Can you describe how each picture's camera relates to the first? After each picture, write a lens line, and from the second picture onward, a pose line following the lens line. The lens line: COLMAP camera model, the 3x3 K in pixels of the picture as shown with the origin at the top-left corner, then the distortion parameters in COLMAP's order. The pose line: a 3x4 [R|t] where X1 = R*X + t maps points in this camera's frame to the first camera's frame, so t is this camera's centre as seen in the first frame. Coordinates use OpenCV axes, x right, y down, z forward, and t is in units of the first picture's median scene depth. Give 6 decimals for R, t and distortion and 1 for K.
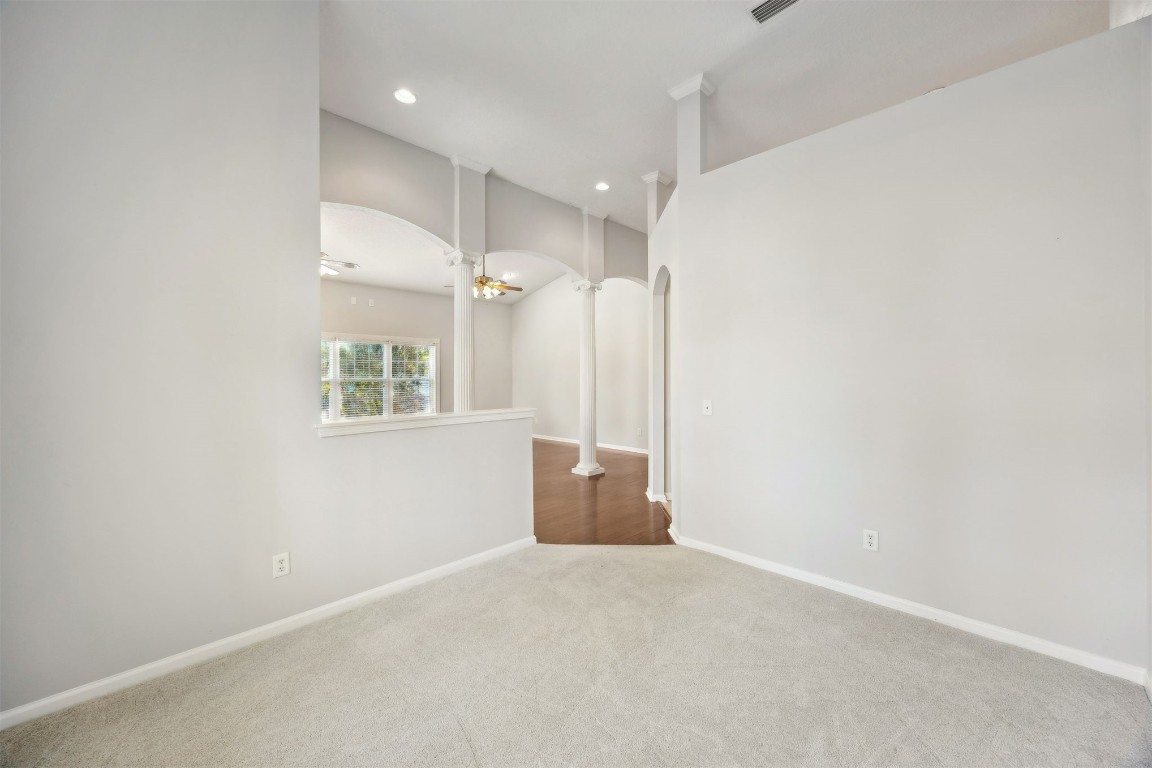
lens RADIAL K [[442.7, 0, 575.0], [0, 442.7, 382.6], [0, 0, 1]] dist [-0.000469, 0.000053]
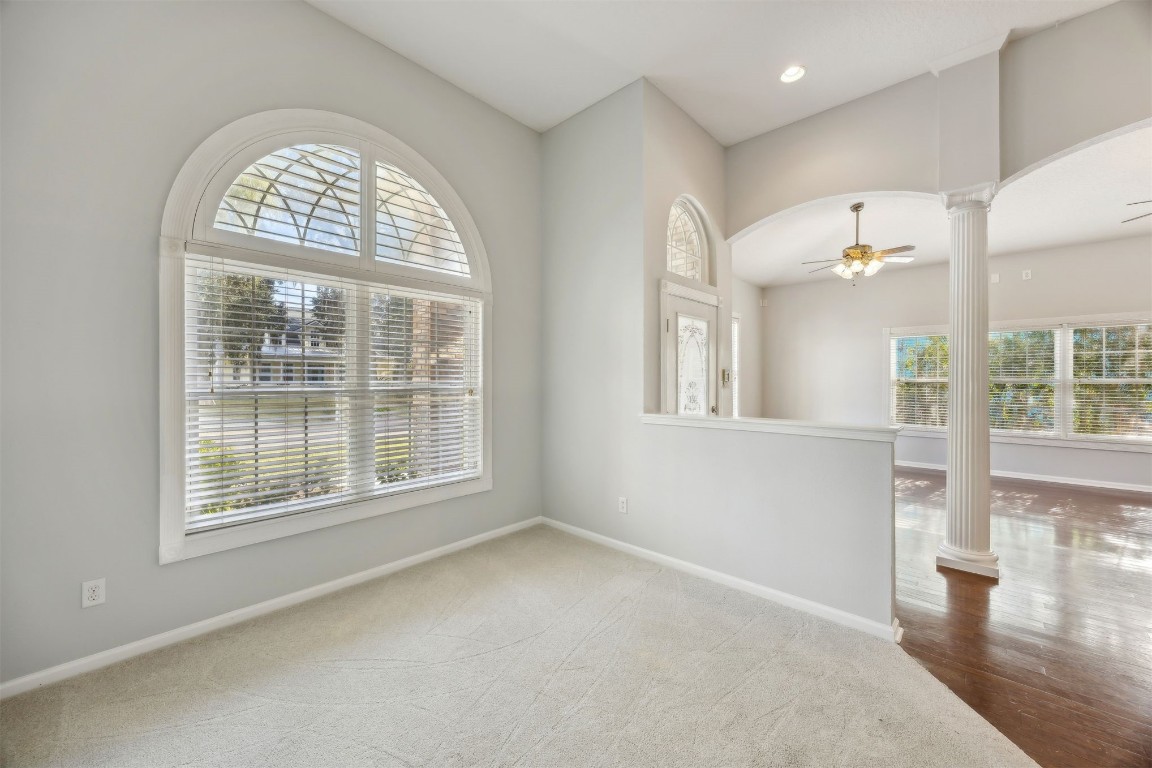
lens RADIAL K [[442.7, 0, 575.0], [0, 442.7, 382.6], [0, 0, 1]] dist [-0.000469, 0.000053]
pose [[0.018668, 0.014511, -0.999720, 0.410319], [-0.011422, 0.999833, 0.014299, -0.008959], [0.999760, 0.011151, 0.018831, 0.407167]]
